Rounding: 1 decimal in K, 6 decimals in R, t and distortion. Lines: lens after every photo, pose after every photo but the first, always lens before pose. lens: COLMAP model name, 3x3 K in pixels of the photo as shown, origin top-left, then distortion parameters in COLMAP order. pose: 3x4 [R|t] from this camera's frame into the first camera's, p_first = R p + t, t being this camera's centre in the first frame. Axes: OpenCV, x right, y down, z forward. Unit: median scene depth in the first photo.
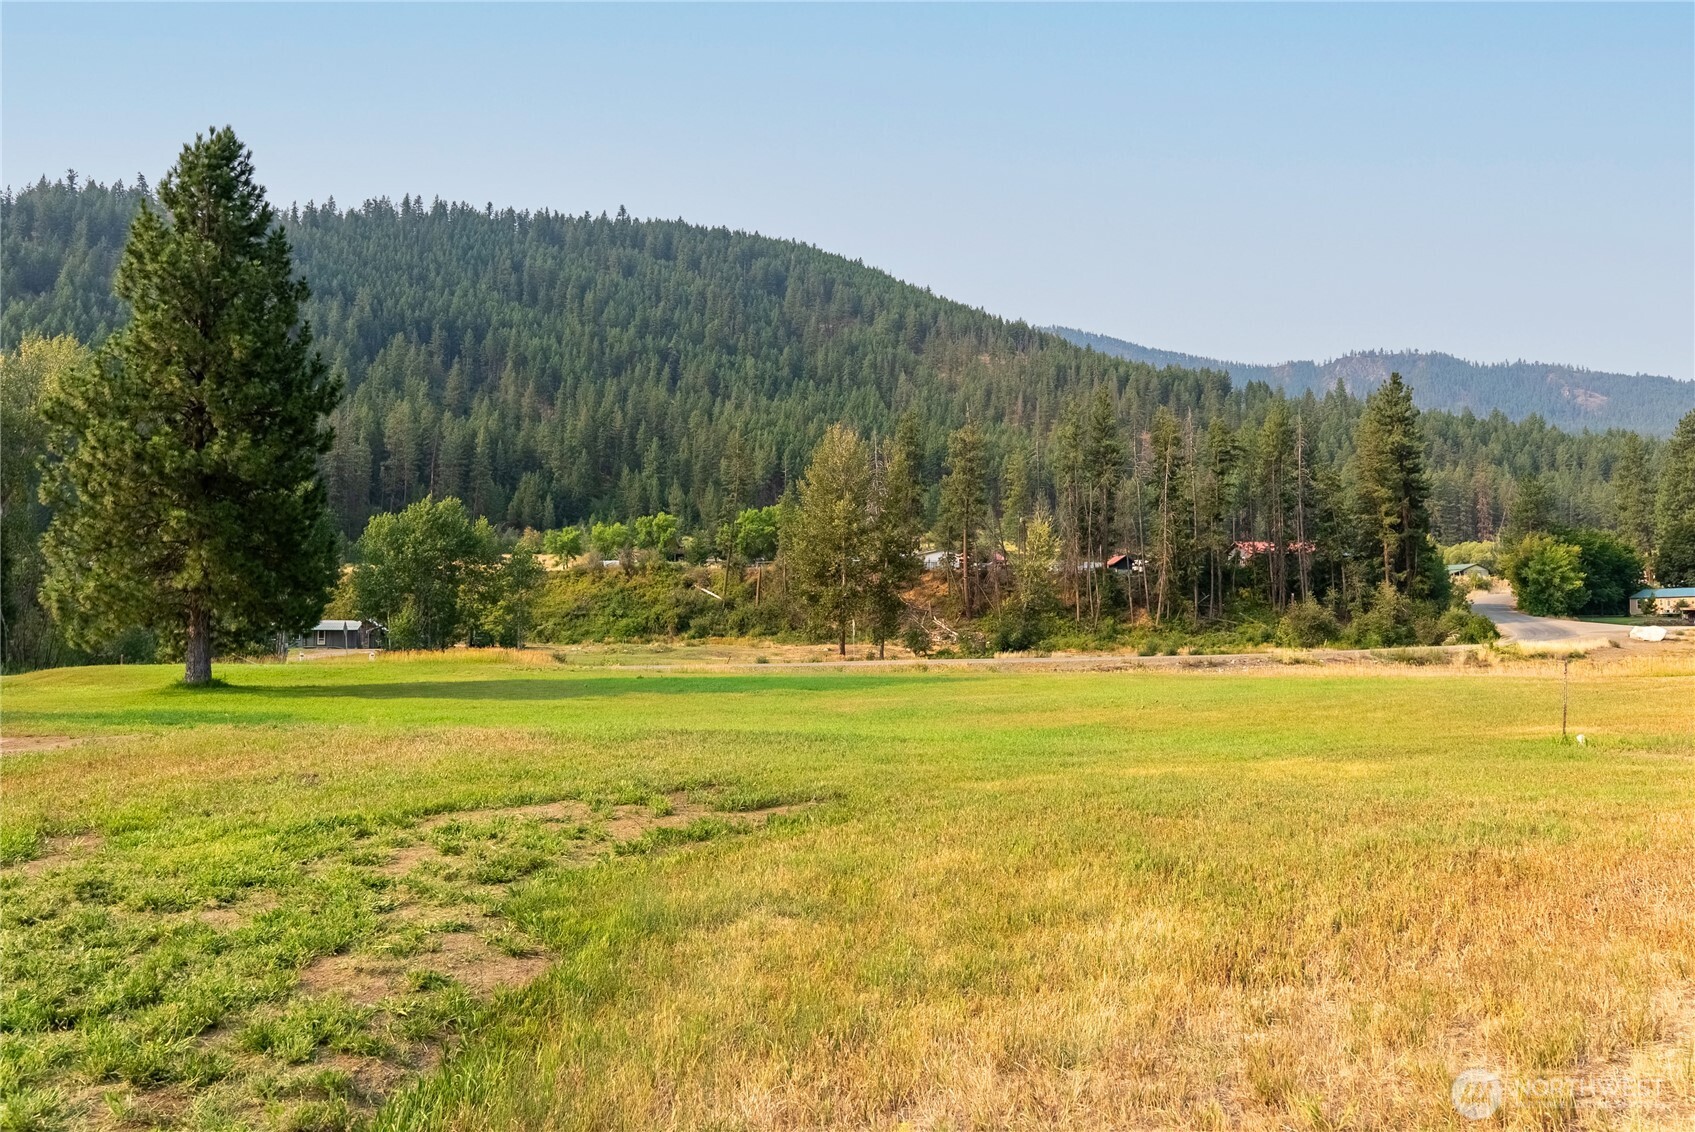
lens RADIAL K [[1163.2, 0, 844.7], [0, 1163.2, 573.3], [0, 0, 1]] dist [0.004486, -0.015369]
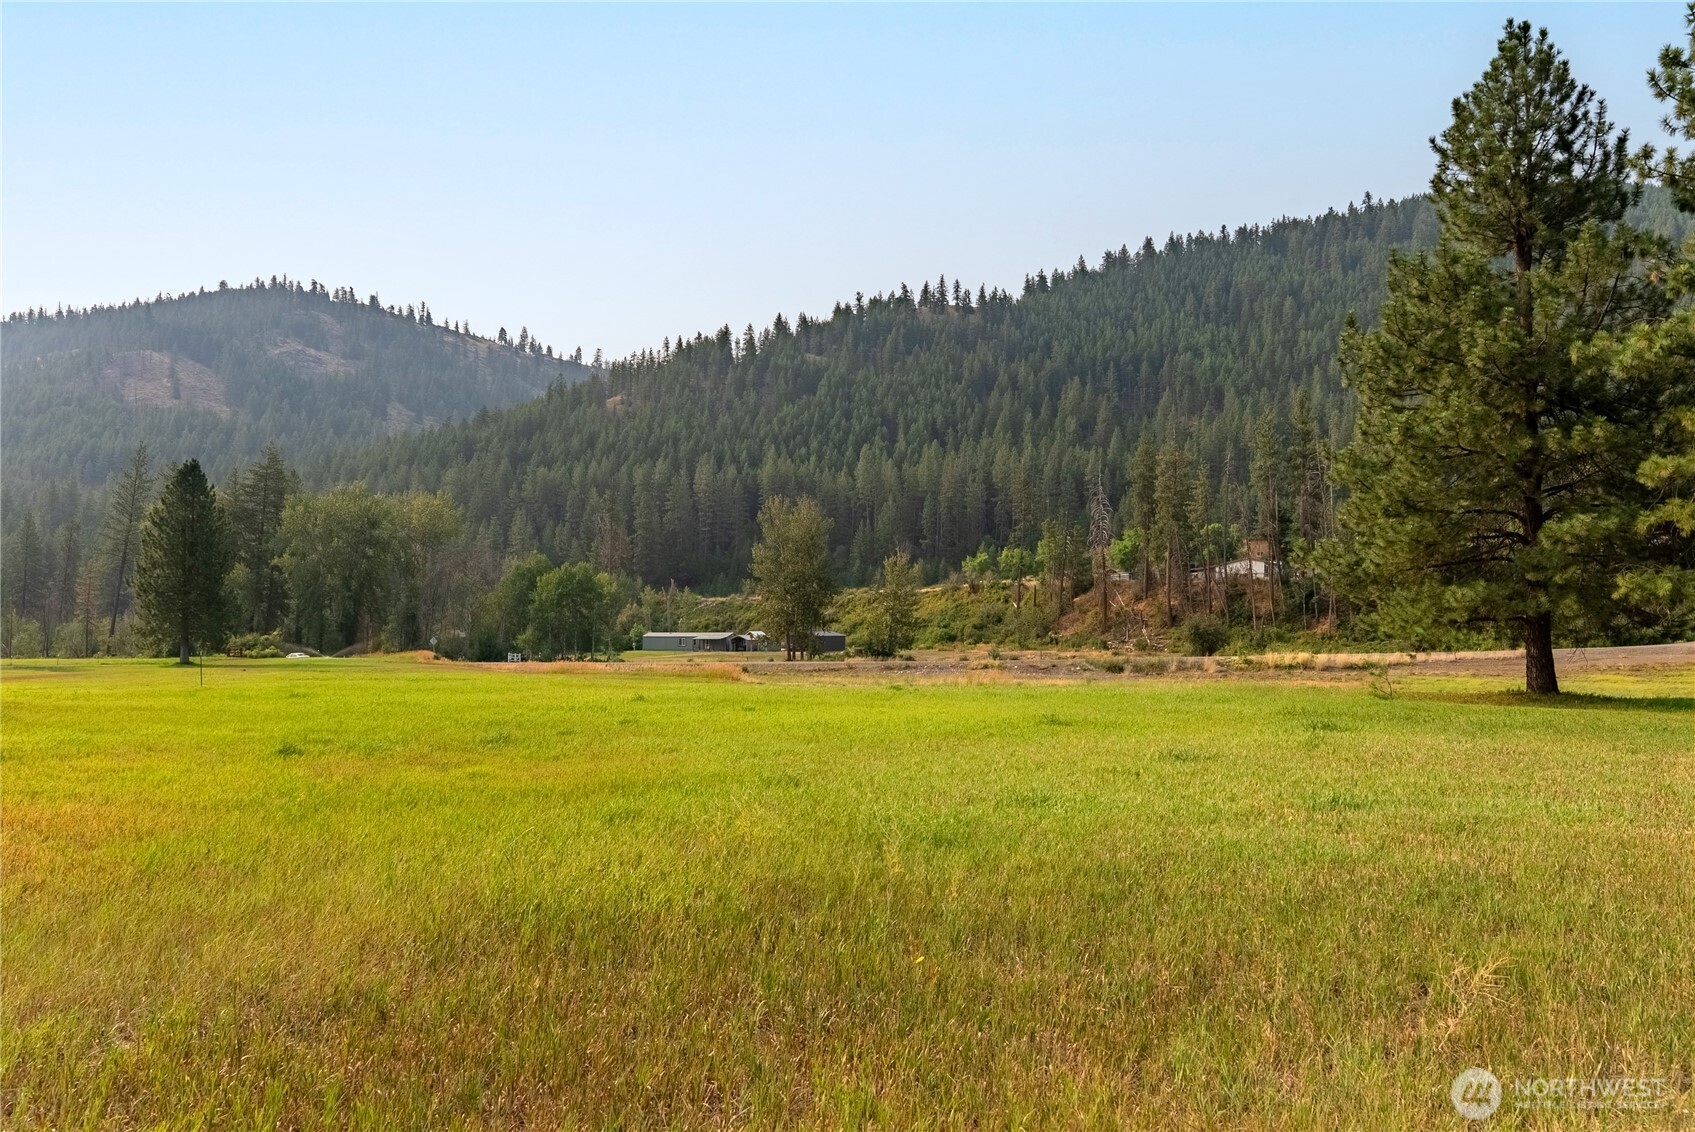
lens RADIAL K [[1163.2, 0, 847.5], [0, 1163.2, 559.9], [0, 0, 1]] dist [0.004486, -0.015369]
pose [[0.736228, -0.048055, -0.675026, 0.161596], [0.037784, 0.998839, -0.029897, -0.000614], [0.675678, -0.003494, 0.737188, 0.001772]]
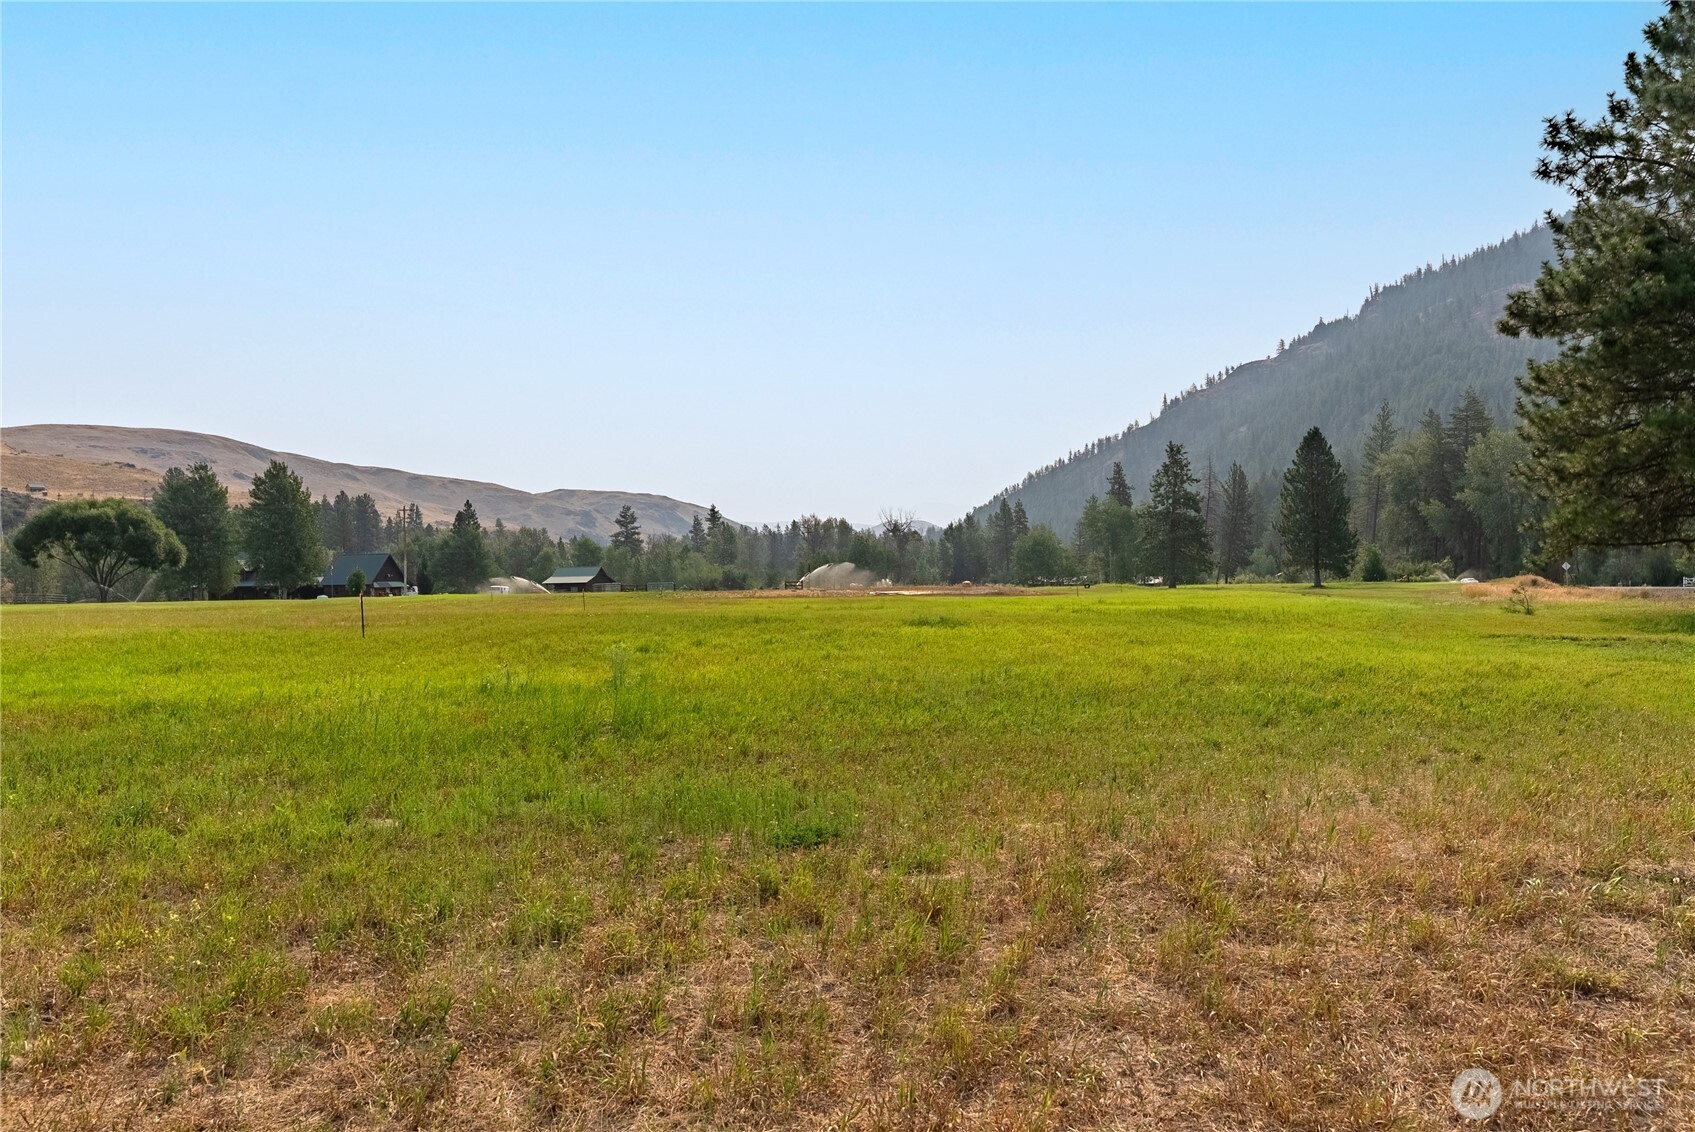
lens RADIAL K [[1163.2, 0, 835.6], [0, 1163.2, 573.8], [0, 0, 1]] dist [0.004486, -0.015369]
pose [[-0.281685, 0.001179, -0.959506, 0.213079], [0.063306, 0.997843, -0.017358, 0.001469], [0.957416, -0.065632, -0.281153, 0.038503]]
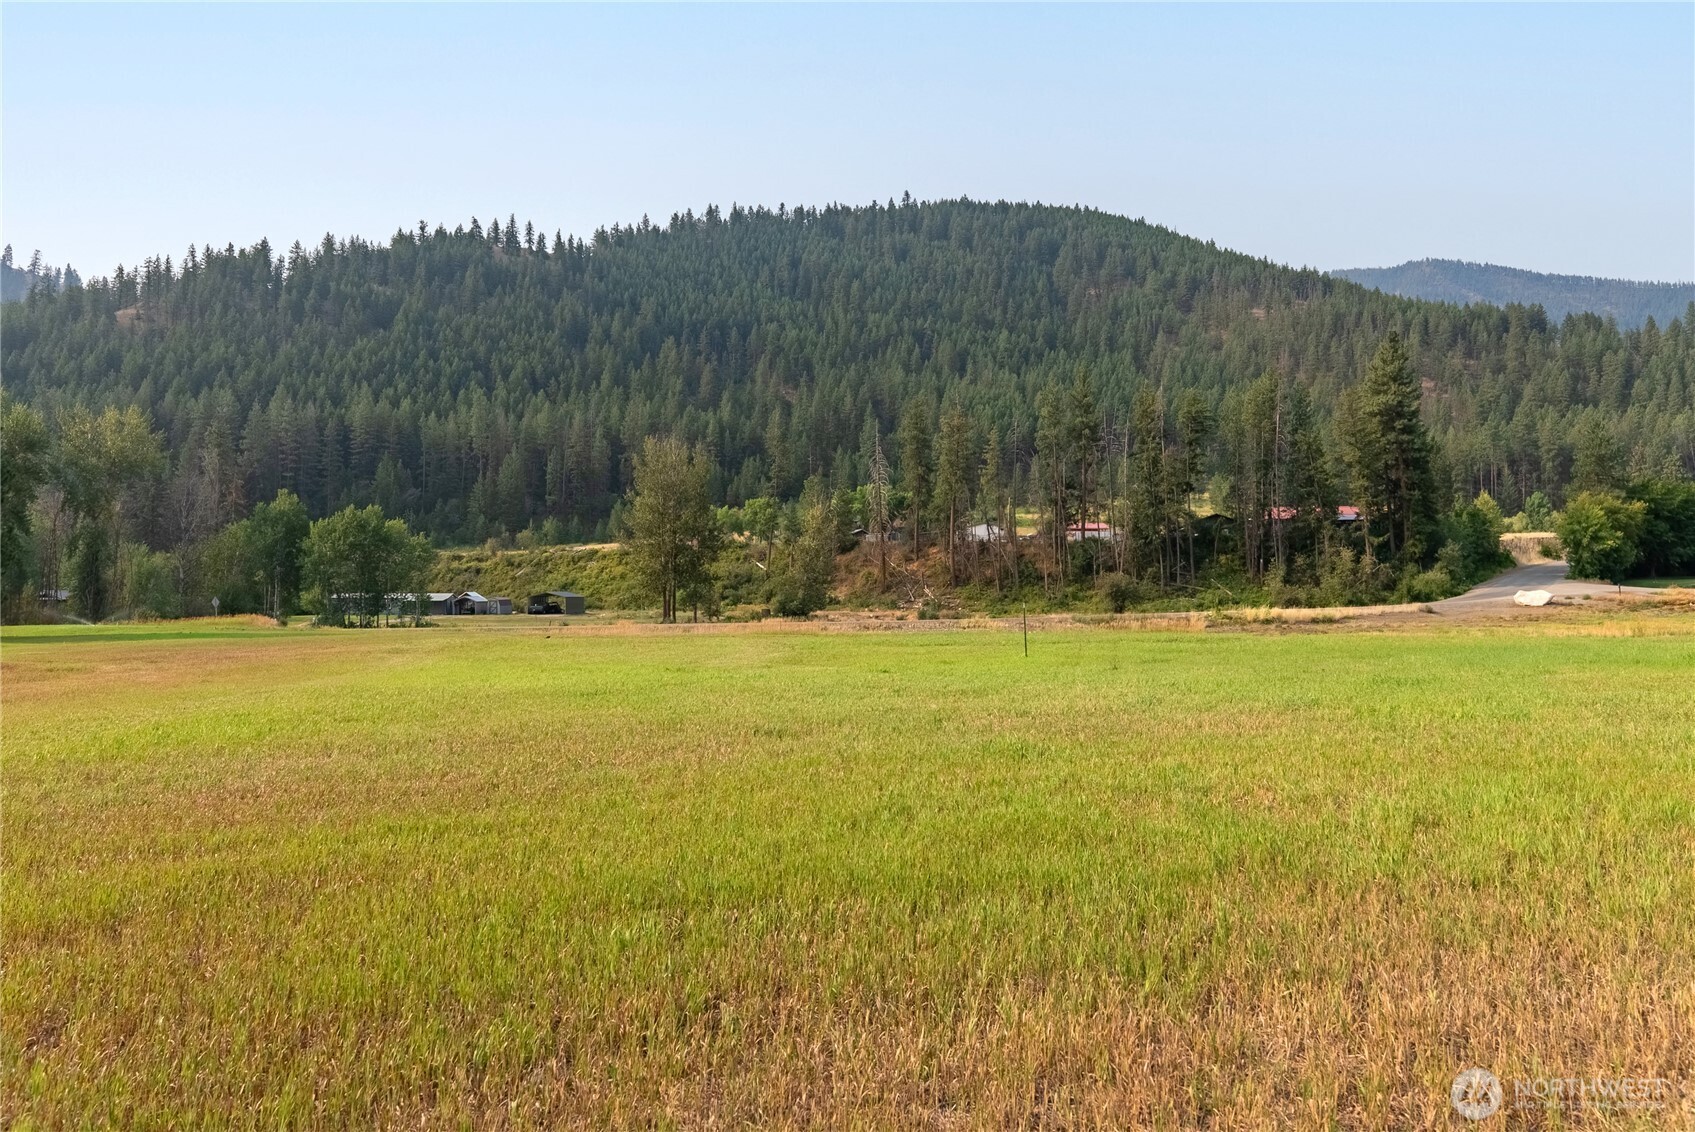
lens RADIAL K [[1163.2, 0, 843.3], [0, 1163.2, 562.5], [0, 0, 1]] dist [0.004486, -0.015369]
pose [[0.951082, -0.015931, -0.308528, 0.091043], [0.021854, 0.999637, 0.015751, -0.001070], [0.308166, -0.021723, 0.951085, -0.020740]]
